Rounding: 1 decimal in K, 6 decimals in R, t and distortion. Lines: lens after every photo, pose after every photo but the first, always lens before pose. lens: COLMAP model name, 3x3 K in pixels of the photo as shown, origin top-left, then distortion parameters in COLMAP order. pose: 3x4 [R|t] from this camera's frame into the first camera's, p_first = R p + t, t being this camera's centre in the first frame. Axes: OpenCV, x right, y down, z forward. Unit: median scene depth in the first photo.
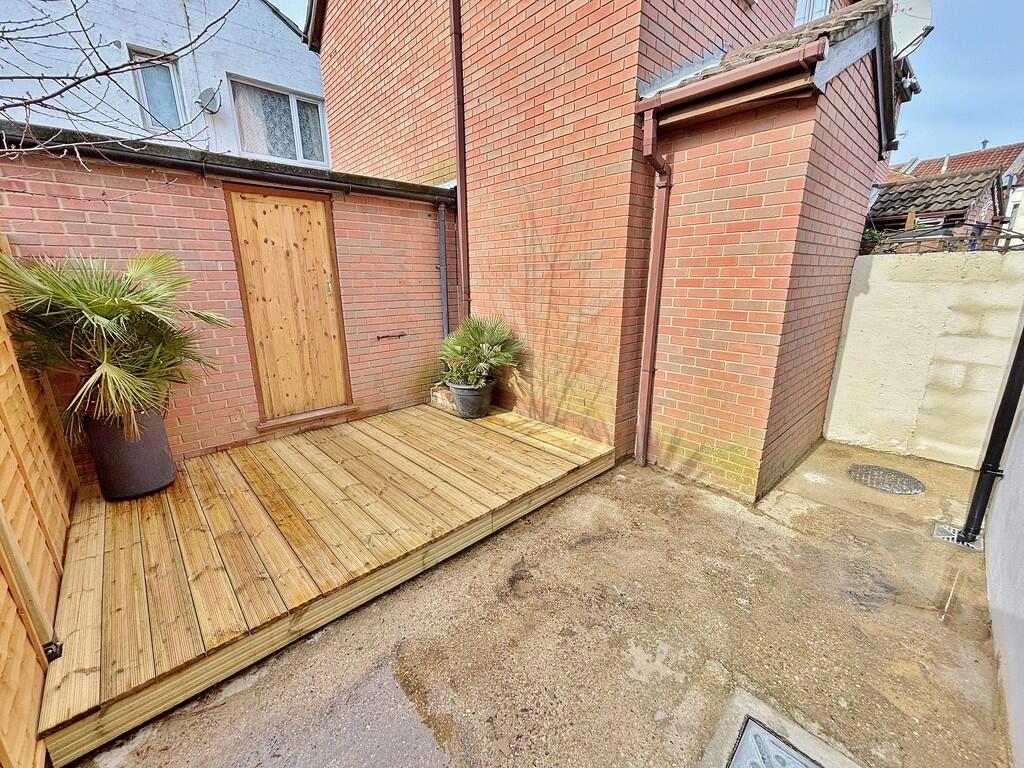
lens RADIAL K [[414.1, 0, 512.5], [0, 414.1, 386.9], [0, 0, 1]] dist [-0.004411, -0.000589]
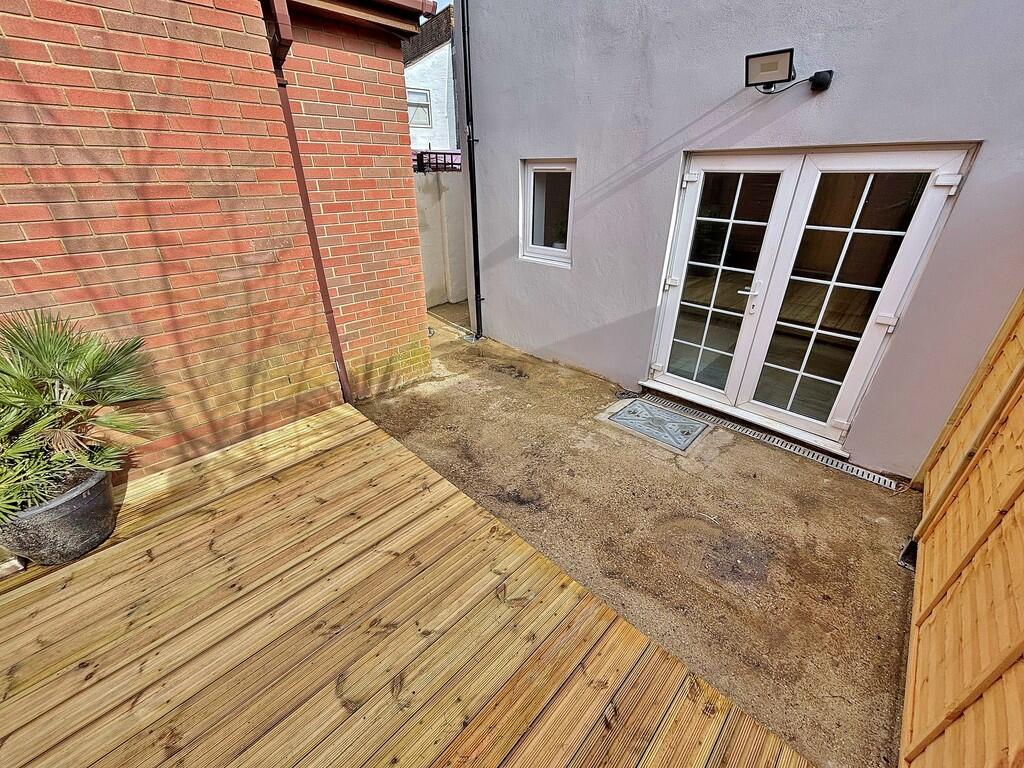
lens RADIAL K [[414.1, 0, 512.5], [0, 414.1, 386.1], [0, 0, 1]] dist [-0.004411, -0.000589]
pose [[-0.056131, -0.451293, 0.890609, -0.589096], [0.253357, 0.856379, 0.449916, -0.210900], [-0.965743, 0.250896, 0.066269, 0.610090]]
